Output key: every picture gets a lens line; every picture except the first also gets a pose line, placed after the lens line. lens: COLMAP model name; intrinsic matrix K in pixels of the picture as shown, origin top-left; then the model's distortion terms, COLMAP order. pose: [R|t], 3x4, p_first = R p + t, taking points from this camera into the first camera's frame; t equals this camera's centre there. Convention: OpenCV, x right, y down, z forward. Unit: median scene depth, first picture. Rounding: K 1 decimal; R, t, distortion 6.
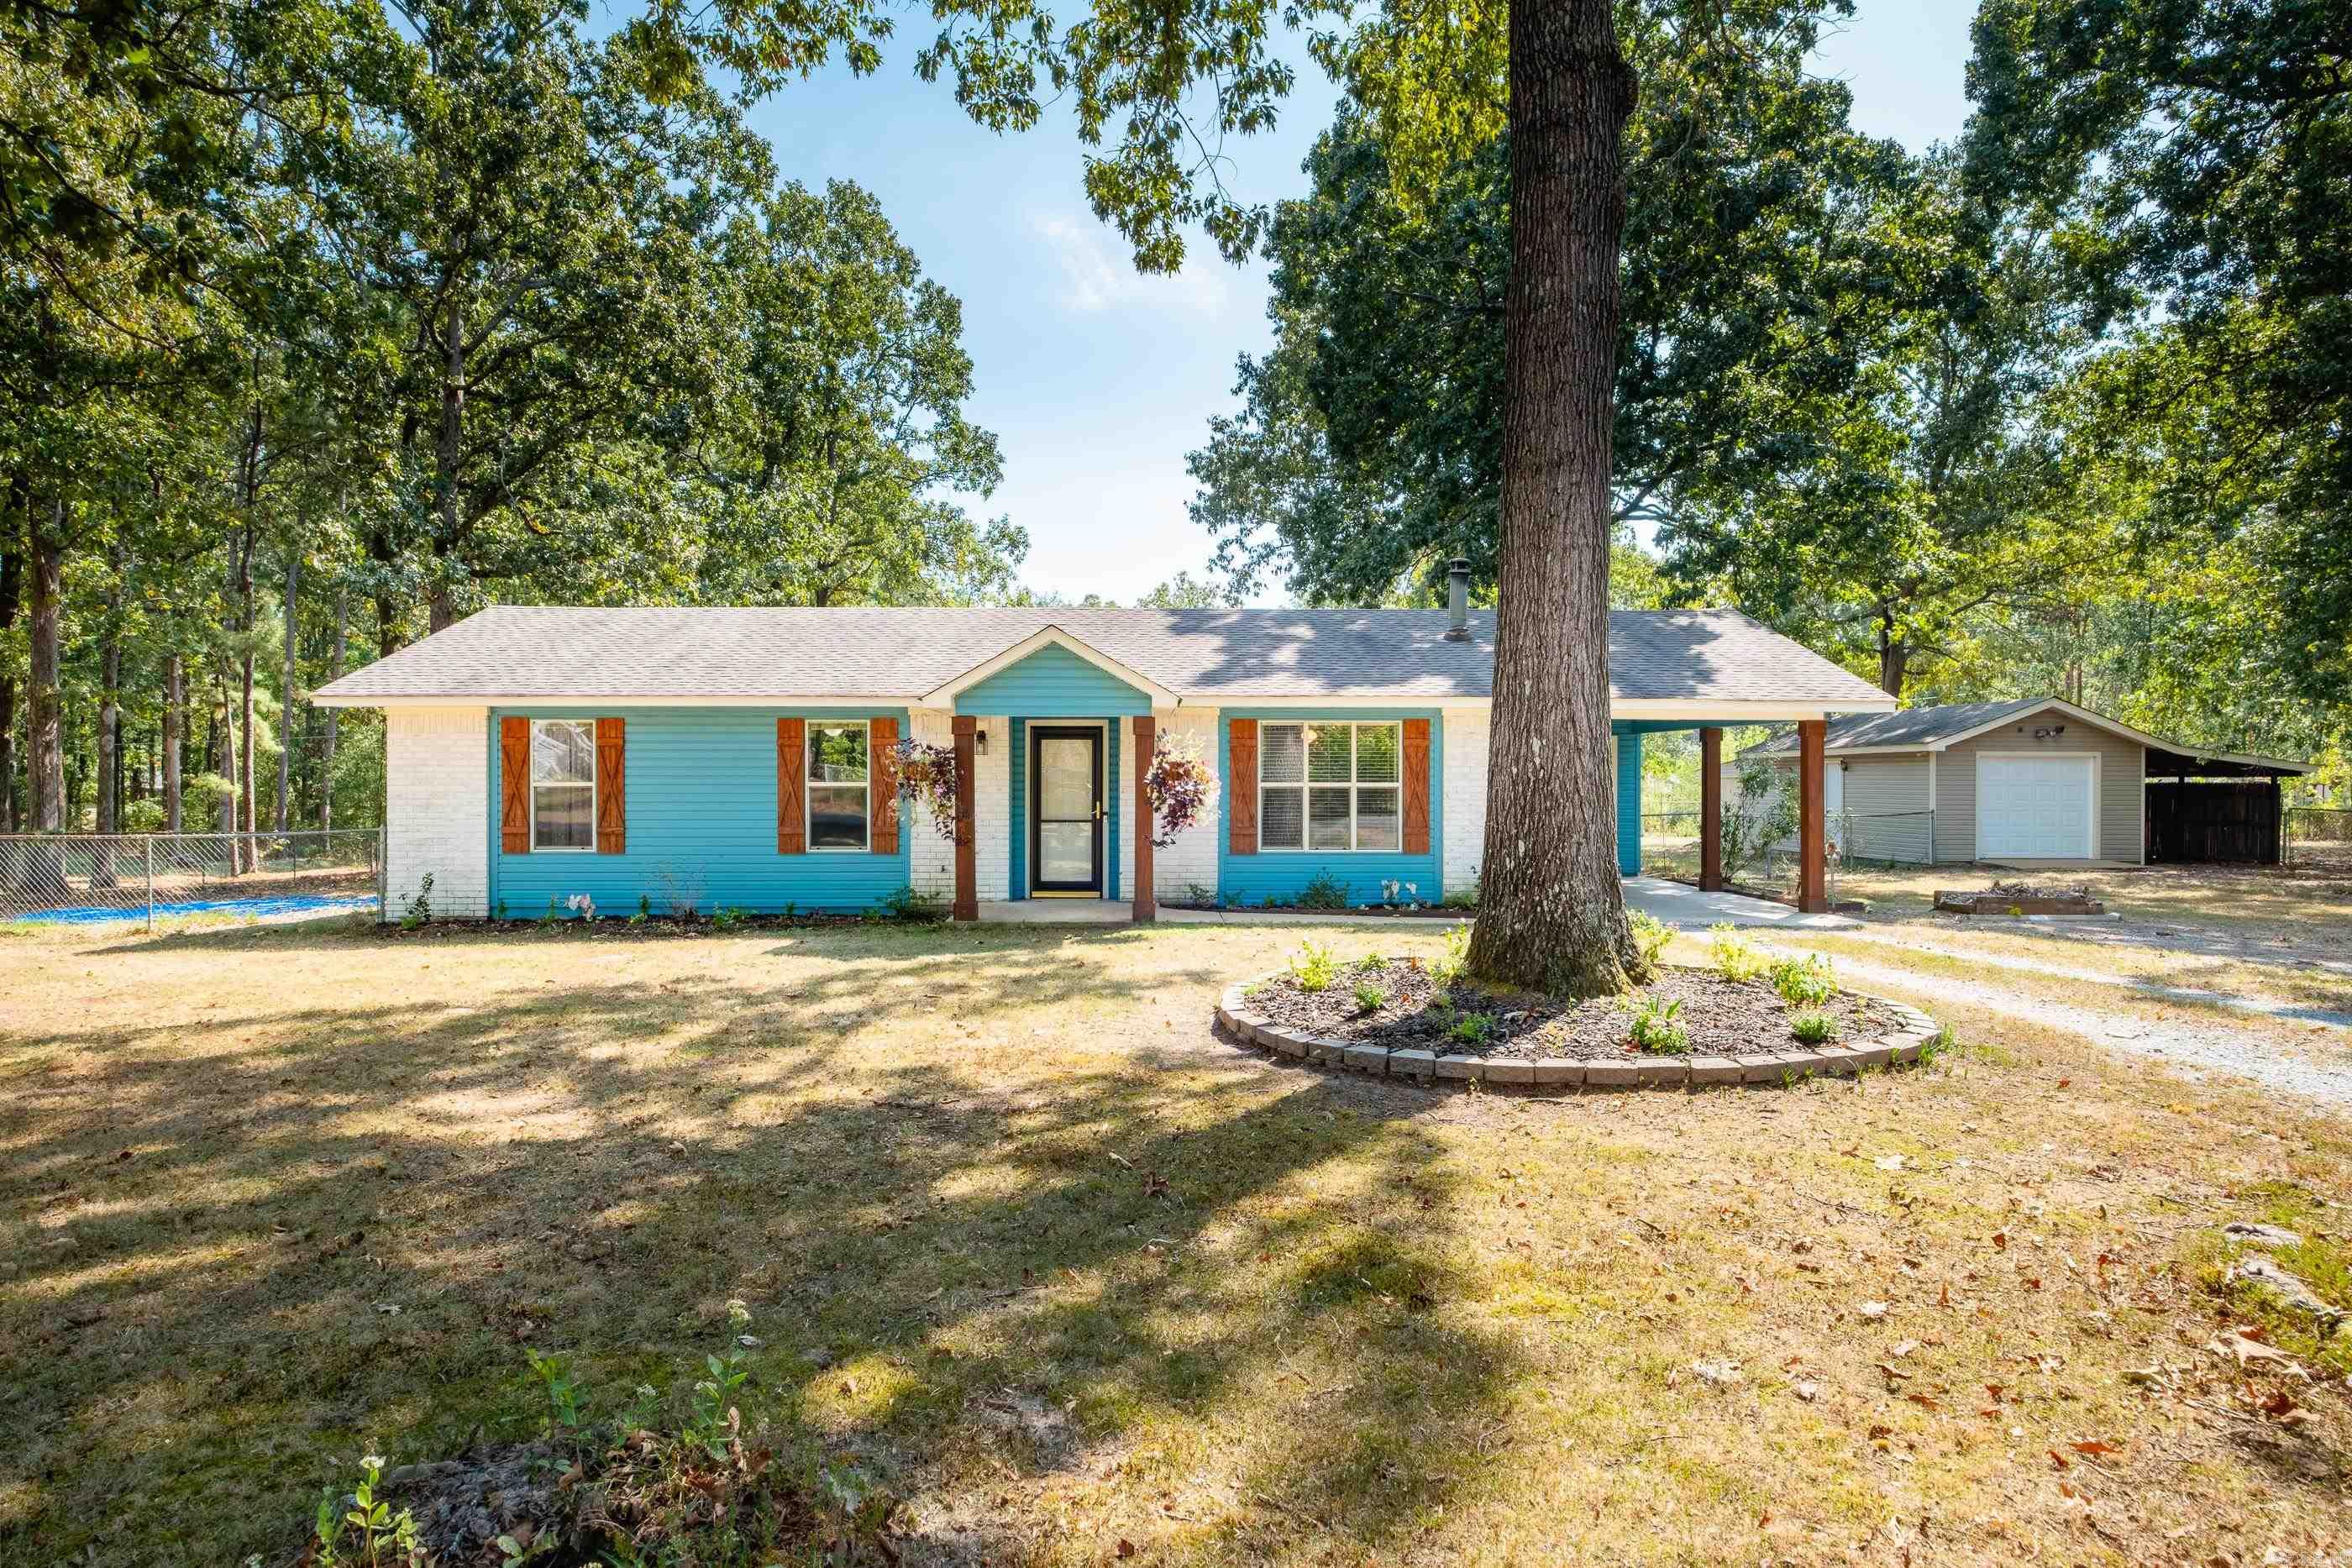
lens RADIAL K [[1293.5, 0, 1185.7], [0, 1293.5, 831.4], [0, 0, 1]] dist [-0.002026, -0.000648]
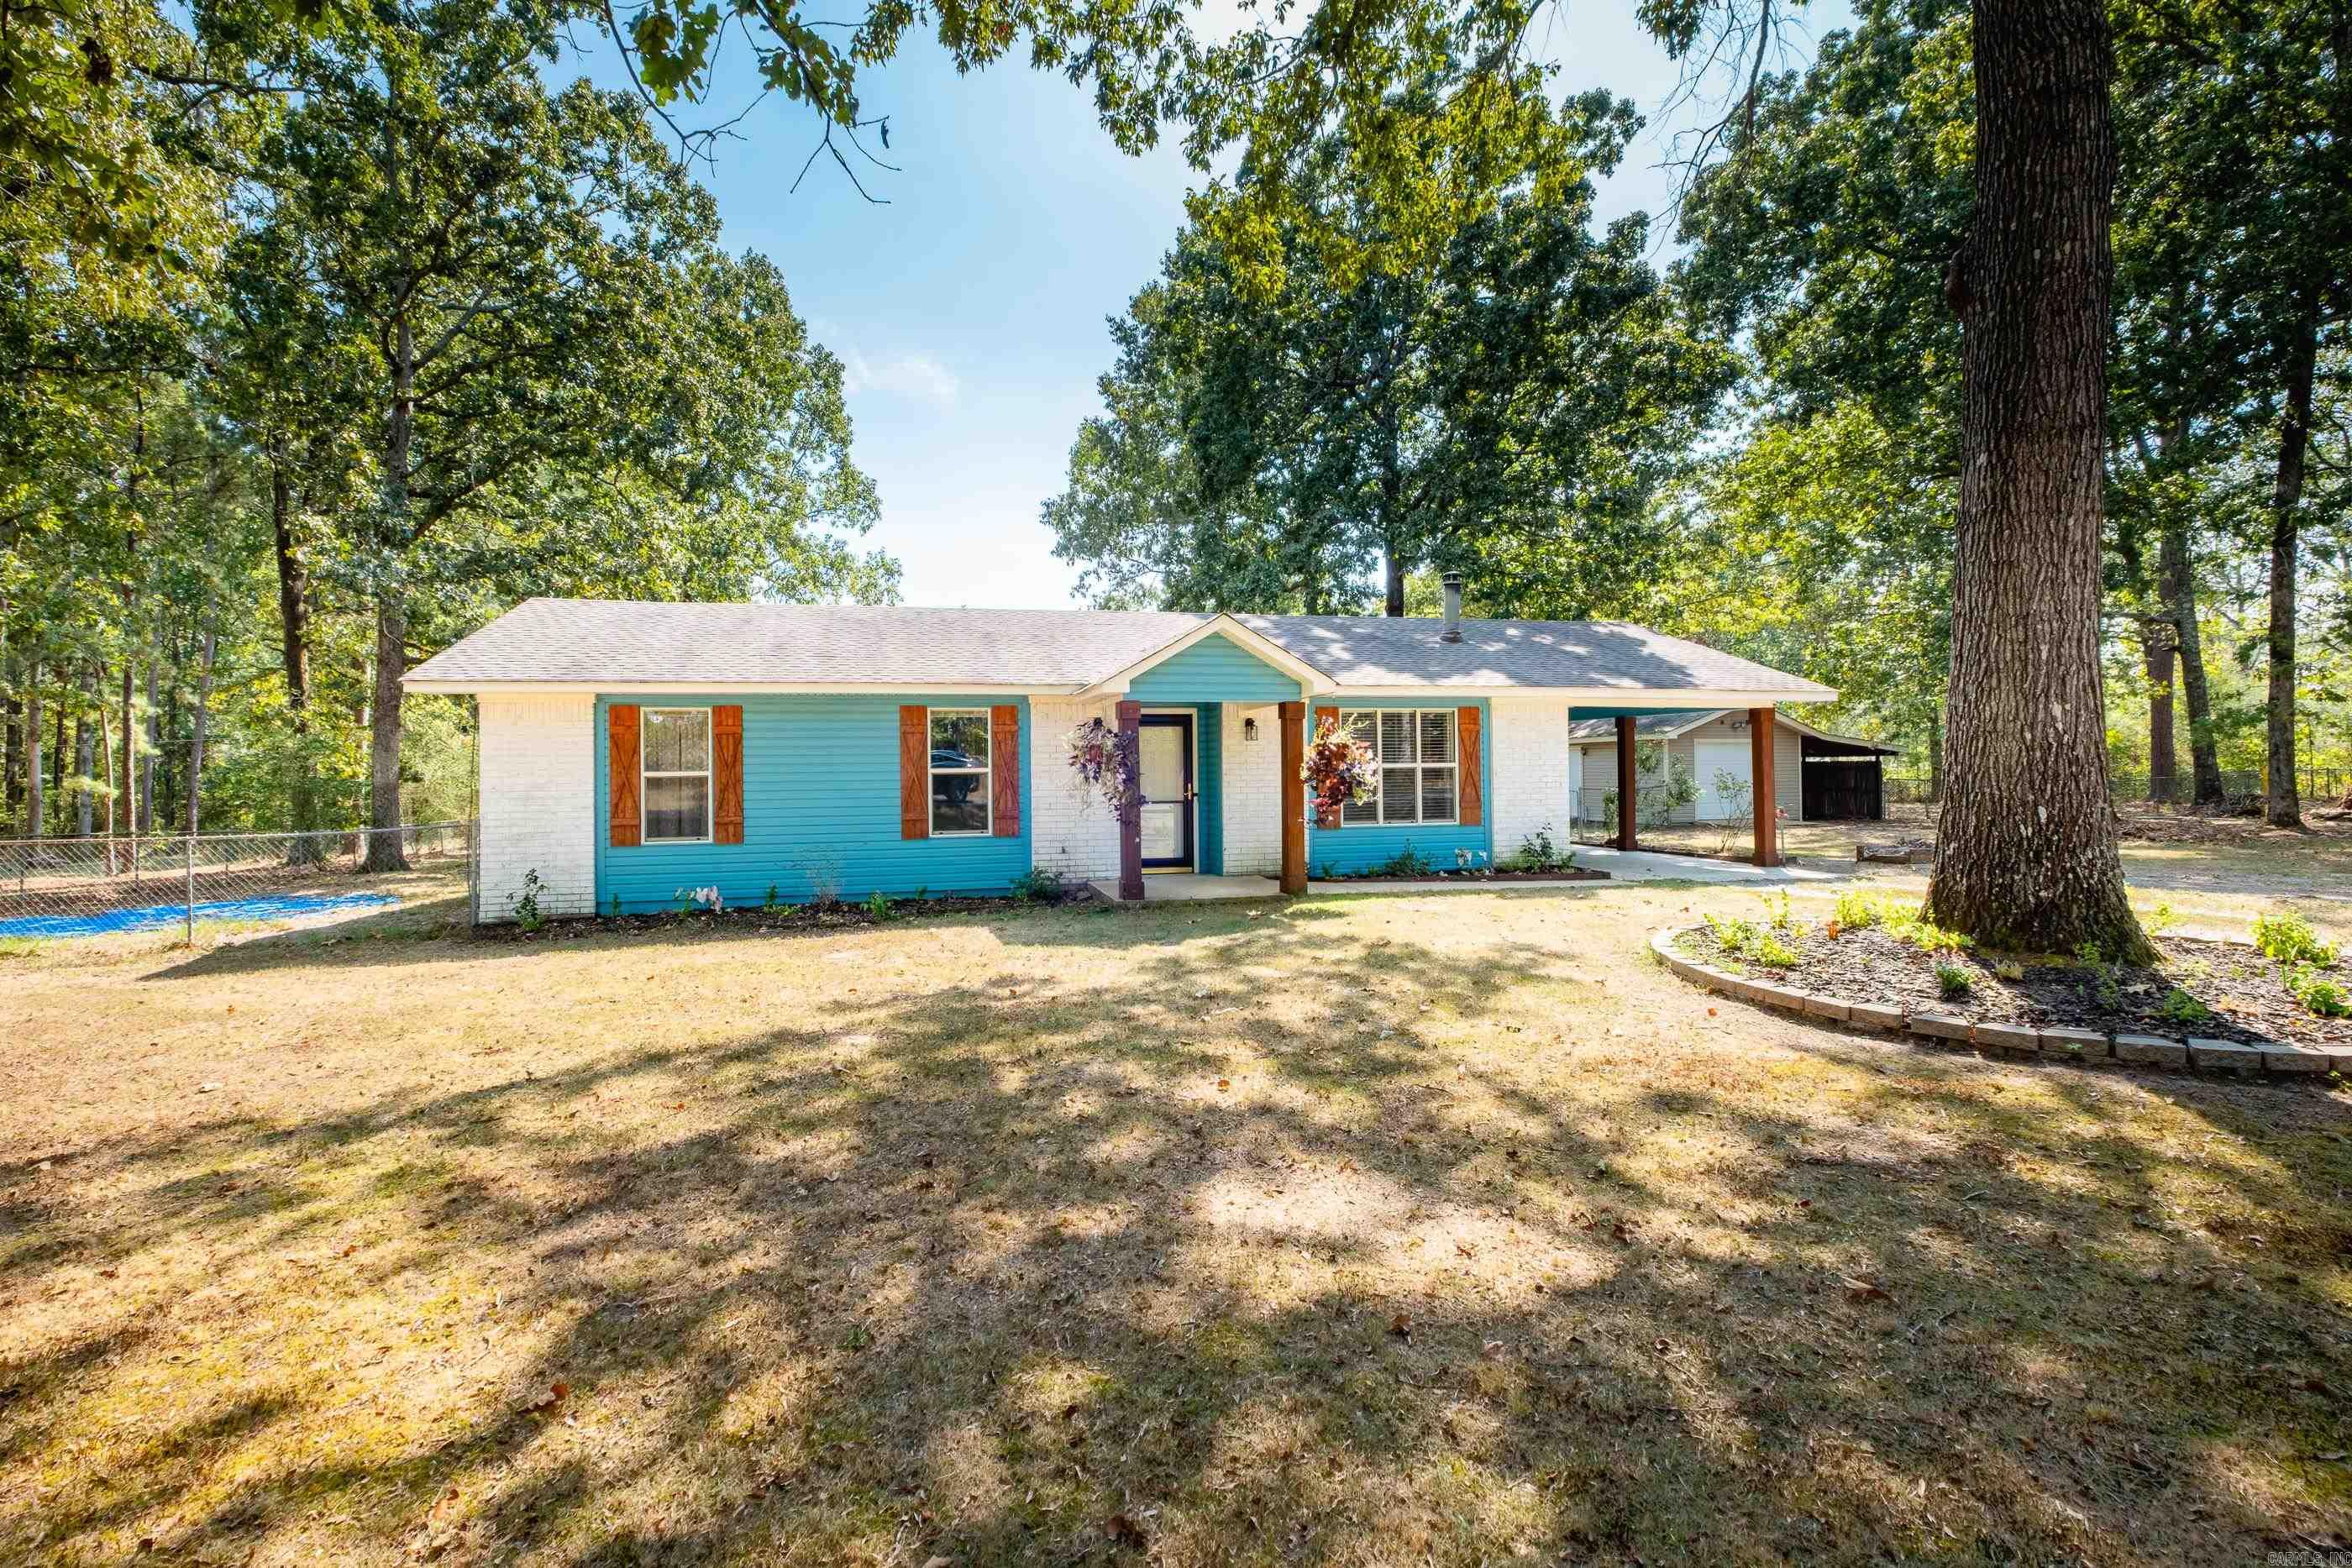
lens RADIAL K [[1023.1, 0, 1182.2], [0, 1023.1, 795.5], [0, 0, 1]] dist [-0.001695, -0.000353]
pose [[0.981049, -0.017073, 0.193004, -0.245861], [0.020144, 0.999700, -0.013961, -0.001587], [-0.192708, 0.017584, 0.981099, 0.163956]]
